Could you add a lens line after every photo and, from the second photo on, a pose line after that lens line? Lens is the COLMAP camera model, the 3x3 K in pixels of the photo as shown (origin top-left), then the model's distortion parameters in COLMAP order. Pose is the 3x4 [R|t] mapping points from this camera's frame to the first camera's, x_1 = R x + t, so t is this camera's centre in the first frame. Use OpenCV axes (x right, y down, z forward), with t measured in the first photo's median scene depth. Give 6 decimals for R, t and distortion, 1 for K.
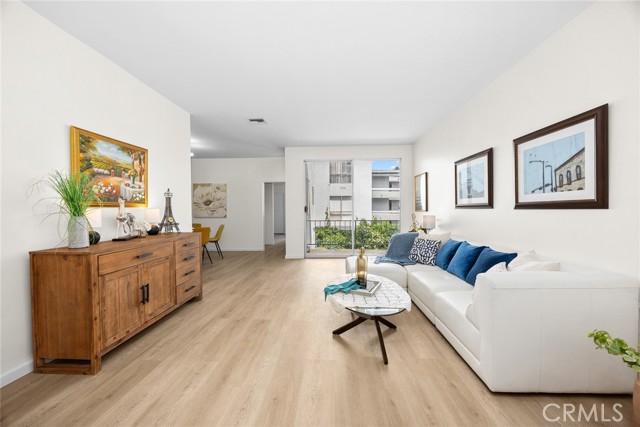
lens RADIAL K [[242.4, 0, 321.0], [0, 242.4, 216.4], [0, 0, 1]] dist [-0.001823, -0.000181]
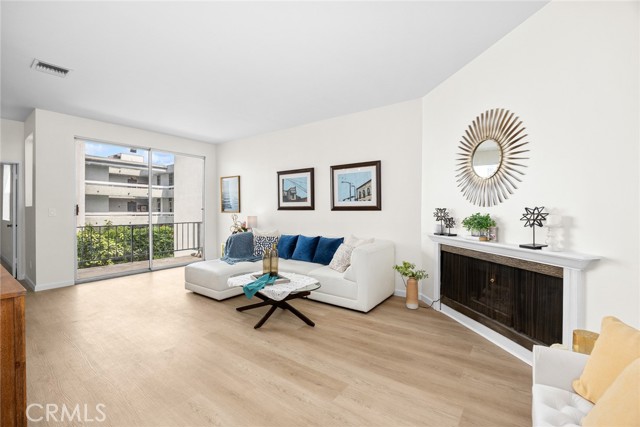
lens RADIAL K [[276.3, 0, 315.8], [0, 276.3, 212.6], [0, 0, 1]] dist [-0.019701, -0.000116]
pose [[0.558554, -0.002871, 0.829463, -0.702532], [0.021351, 0.999712, -0.010917, 0.000095], [-0.829193, 0.023807, 0.558455, 0.090985]]
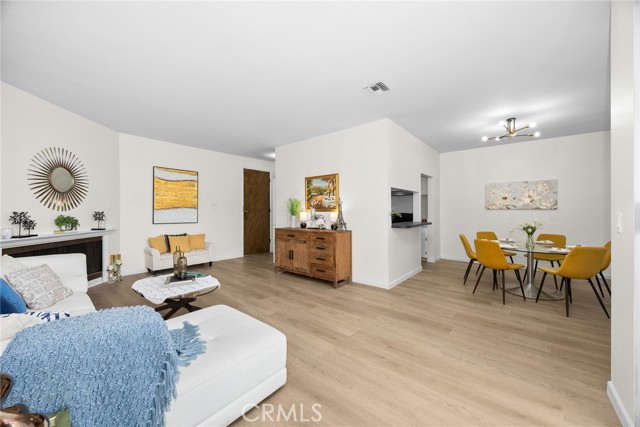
lens RADIAL K [[242.4, 0, 316.5], [0, 242.4, 210.3], [0, 0, 1]] dist [-0.001823, -0.000181]
pose [[-0.611440, 0.001328, -0.791290, 0.624442], [-0.021945, 0.999585, 0.018635, -0.076859], [0.790987, 0.028759, -0.611157, 2.007599]]
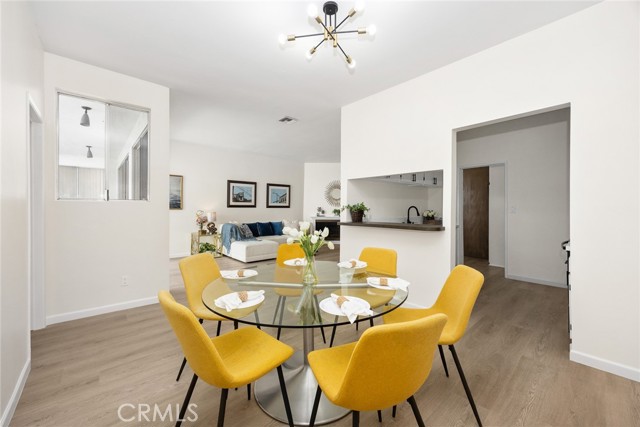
lens RADIAL K [[242.4, 0, 309.1], [0, 242.4, 207.0], [0, 0, 1]] dist [-0.001823, -0.000181]
pose [[-0.688964, -0.003565, 0.724787, -1.539312], [0.015618, 0.999683, 0.019764, -0.084583], [-0.724627, 0.024936, -0.688690, 2.505166]]
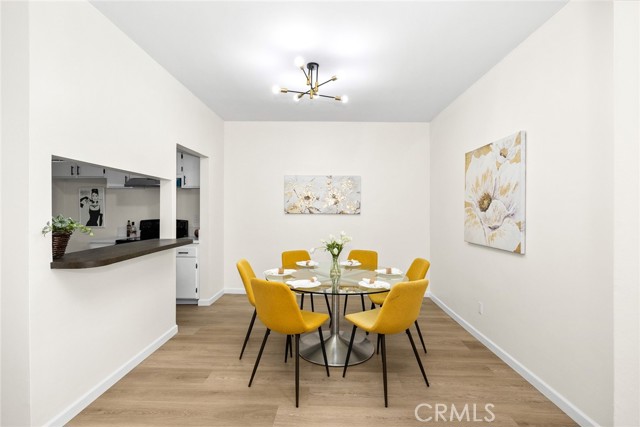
lens RADIAL K [[302.8, 0, 323.5], [0, 302.8, 213.2], [0, 0, 1]] dist [0.003275, 0.001534]
pose [[0.037590, 0.005286, -0.999279, -0.156750], [-0.035501, 0.999362, 0.003951, -0.095277], [0.998662, 0.035327, 0.037754, 2.043859]]
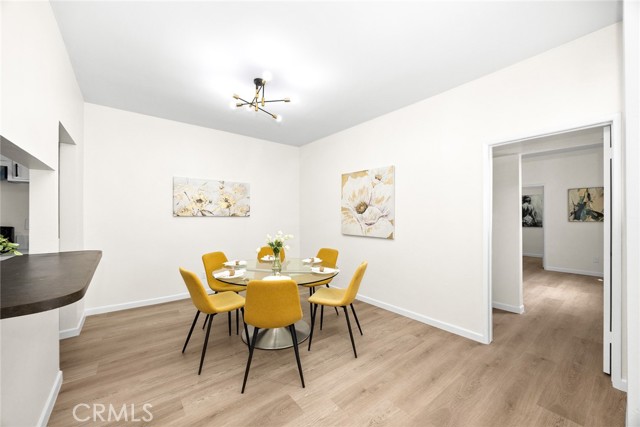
lens RADIAL K [[242.4, 0, 318.4], [0, 242.4, 213.5], [0, 0, 1]] dist [-0.001823, -0.000181]
pose [[0.661074, -0.003345, -0.750313, -0.376774], [-0.023219, 0.999420, -0.024913, -0.079021], [0.749962, 0.033891, 0.660613, 1.580995]]
